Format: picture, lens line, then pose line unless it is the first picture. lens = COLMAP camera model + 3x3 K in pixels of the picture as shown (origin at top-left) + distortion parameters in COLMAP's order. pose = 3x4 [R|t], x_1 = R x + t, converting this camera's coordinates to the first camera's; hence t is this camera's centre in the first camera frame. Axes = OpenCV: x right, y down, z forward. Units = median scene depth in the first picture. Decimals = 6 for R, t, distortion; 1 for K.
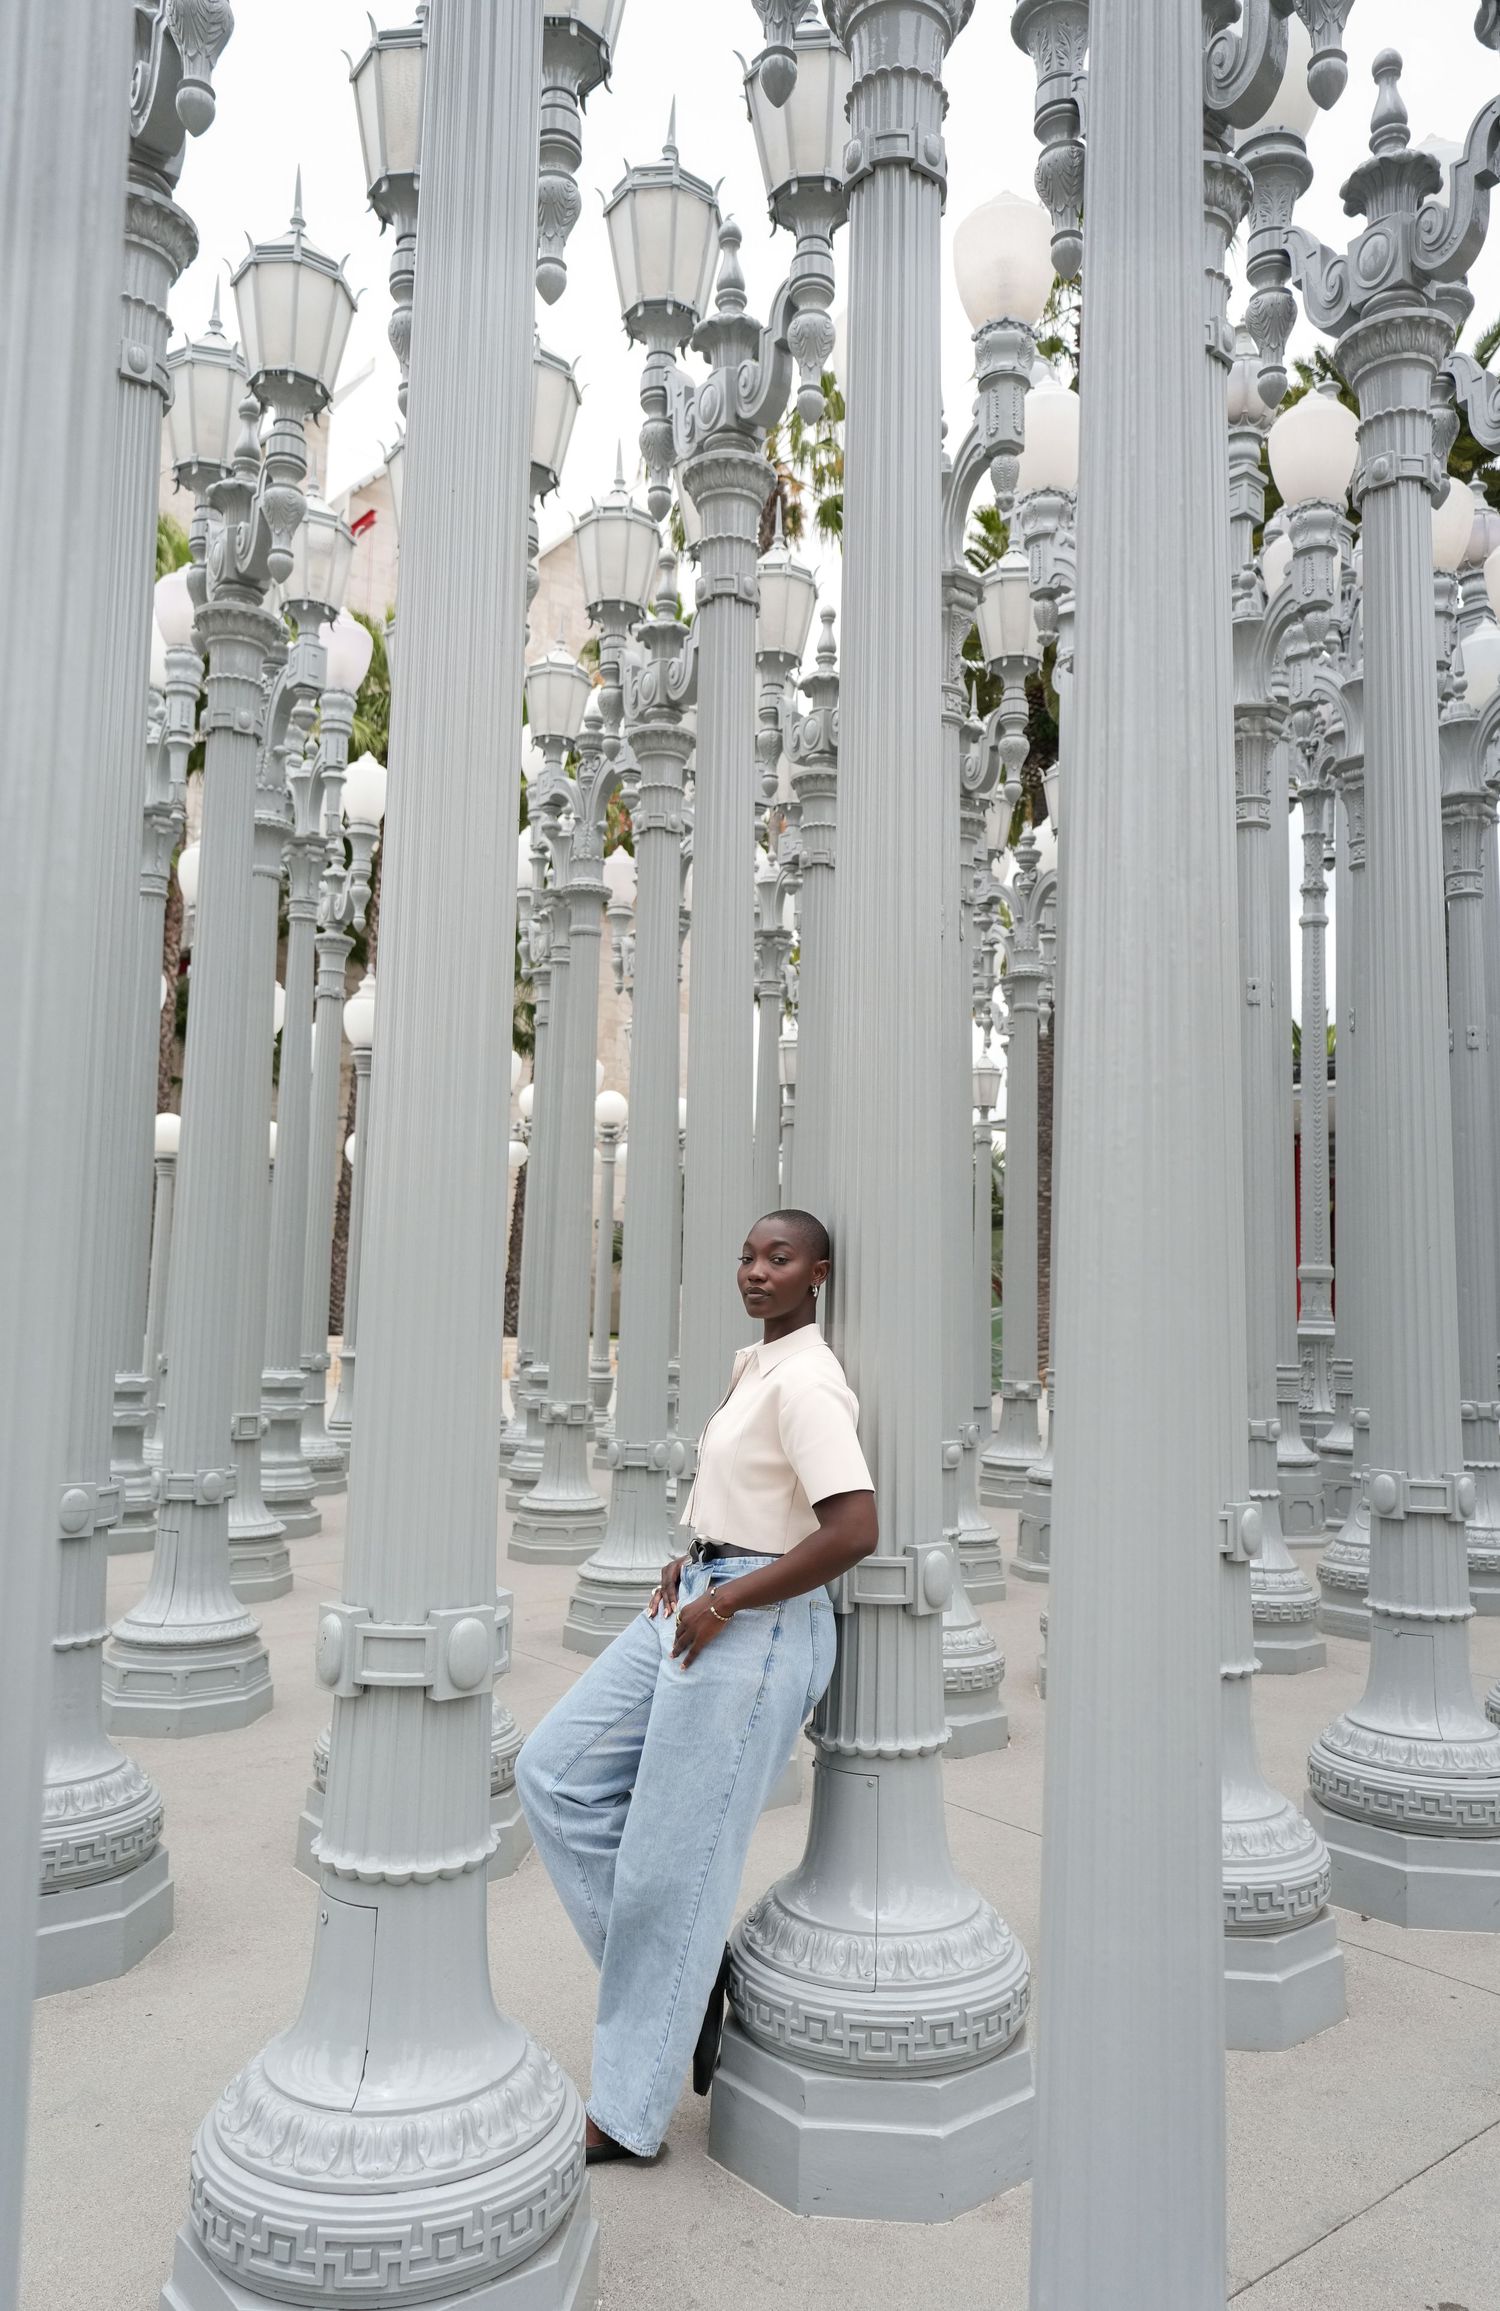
lens RADIAL K [[1578.4, 0, 772.9], [0, 1578.4, 1160.5], [0, 0, 1]] dist [-0.001939, -0.001384]
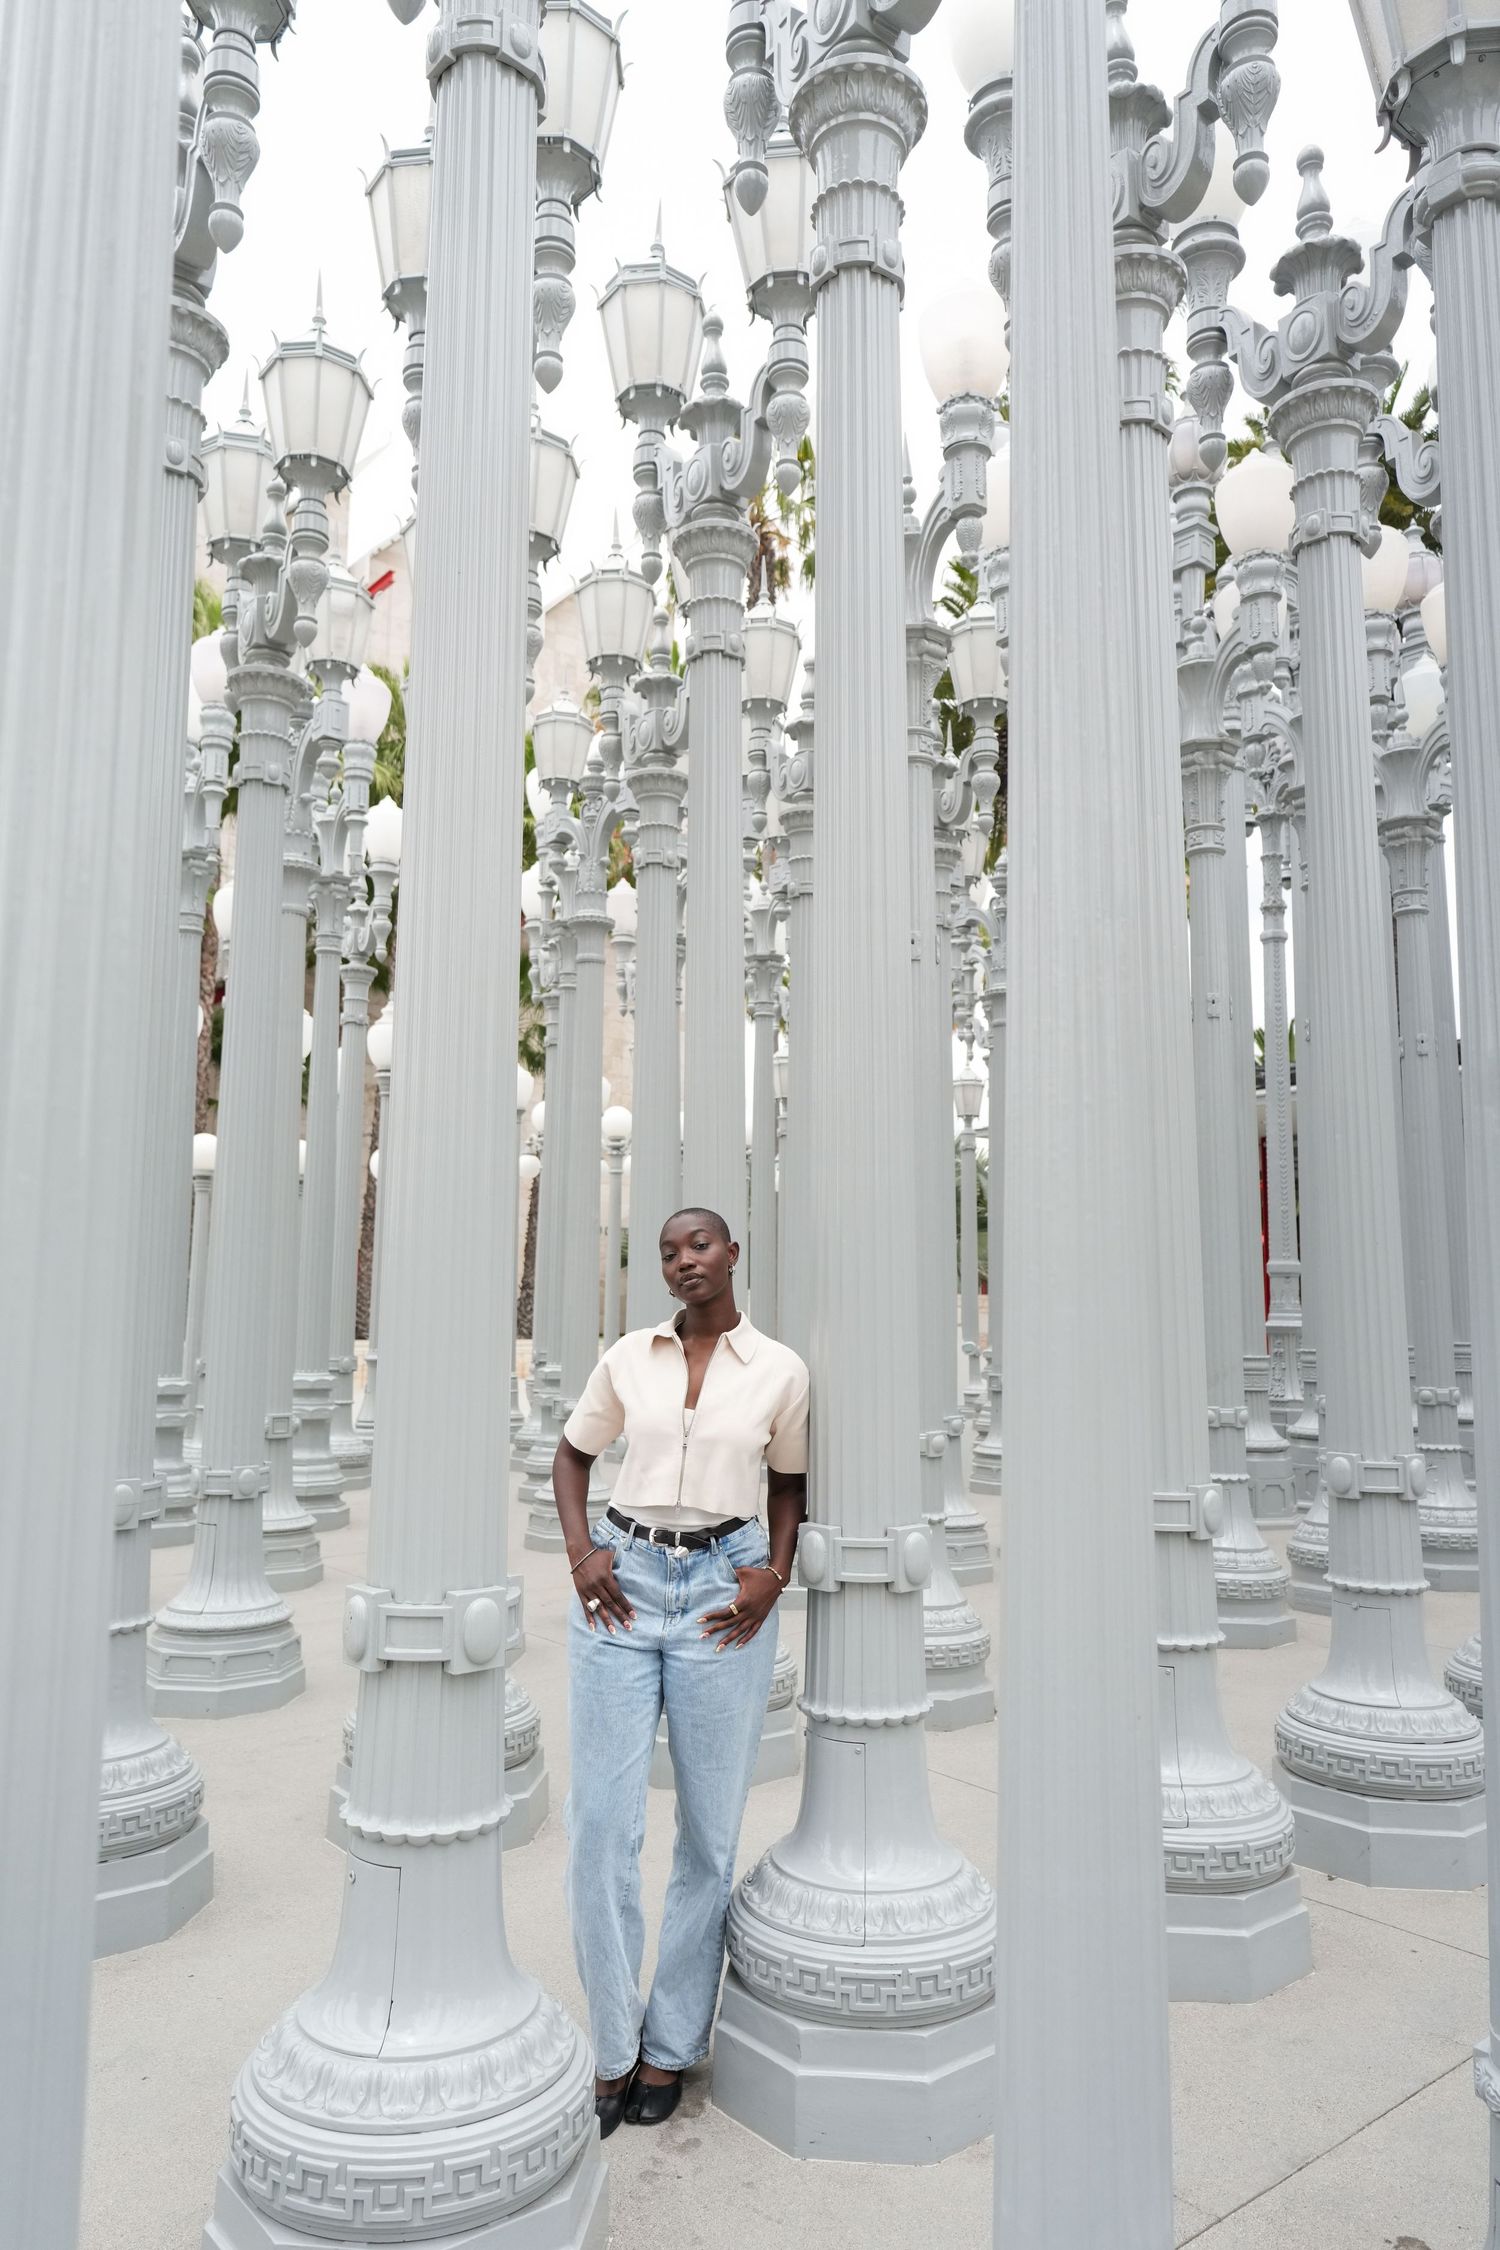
lens RADIAL K [[1491.7, 0, 750.0], [0, 1491.7, 1125.0], [0, 0, 1]] dist [-0.001819, -0.001171]
pose [[0.999763, -0.015445, -0.015357, 0.006145], [0.014989, 0.999456, -0.029368, -0.001376], [0.015803, 0.029131, 0.999451, -0.016791]]
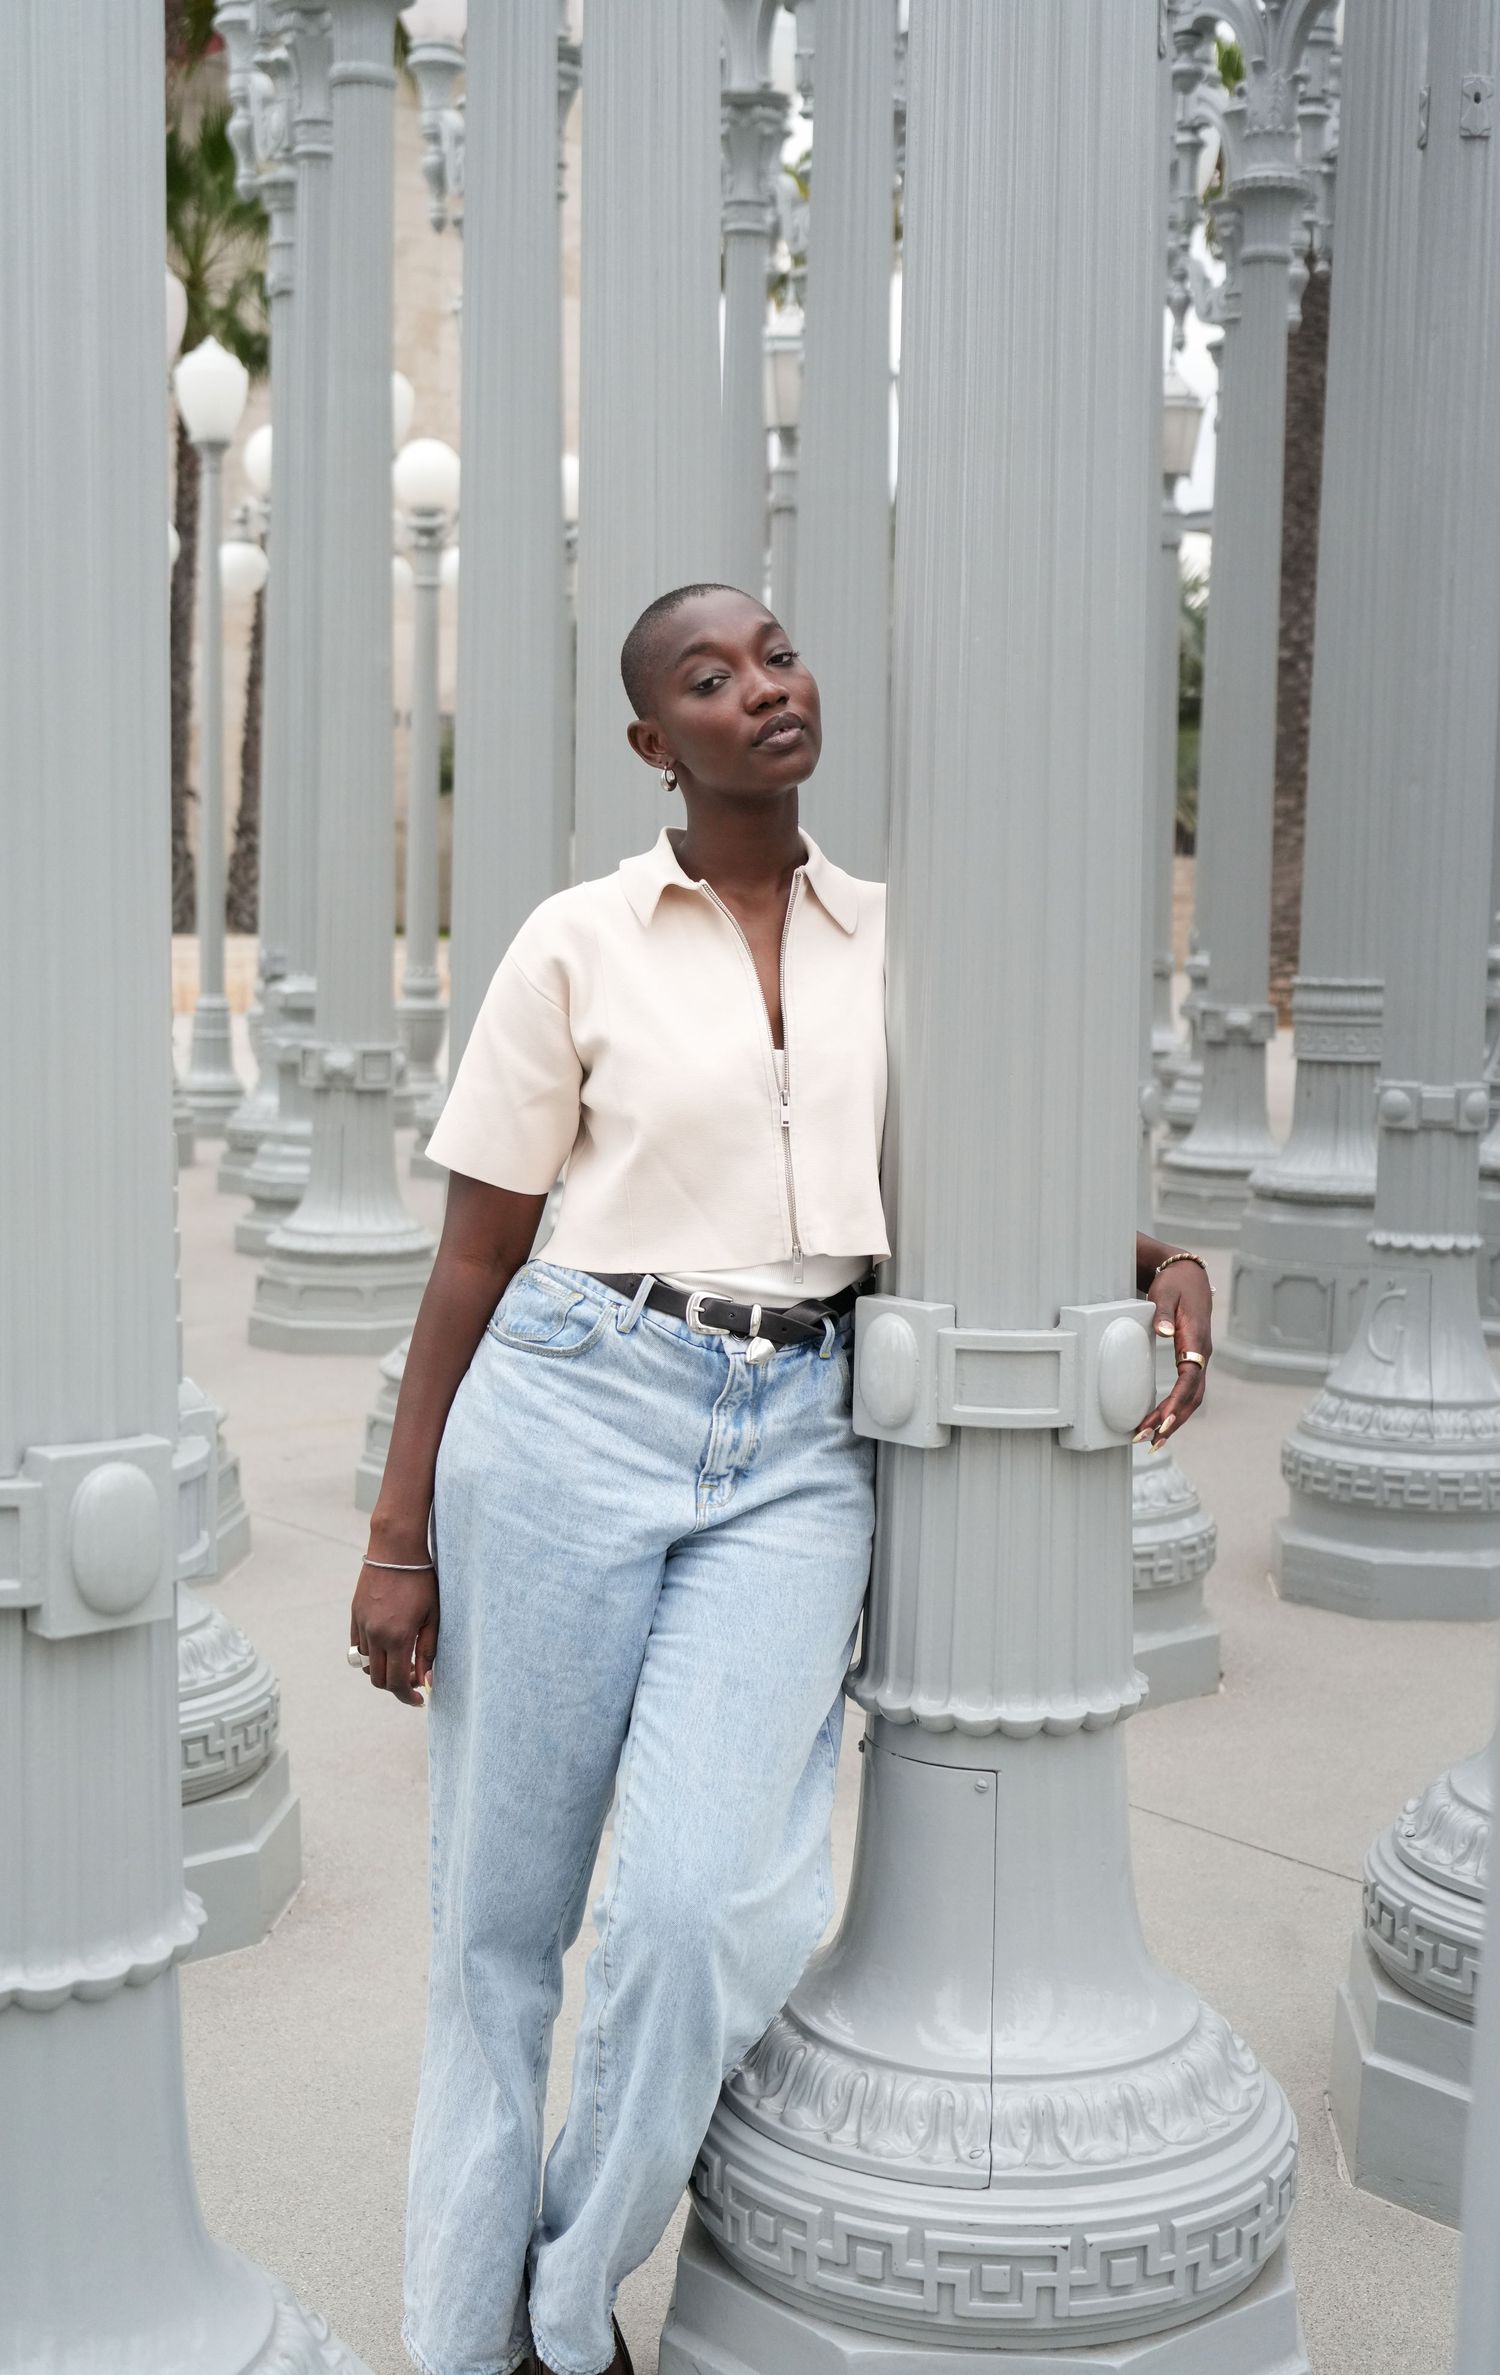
lens RADIAL K [[2952.5, 0, 790.8], [0, 2952.5, 1188.1], [0, 0, 1]] dist [-0.012469, 0.021613]
pose [[0.999883, -0.004387, 0.014667, -0.005120], [0.001489, 0.981381, 0.192065, 0.024135], [-0.015237, -0.192020, 0.981273, 0.086825]]
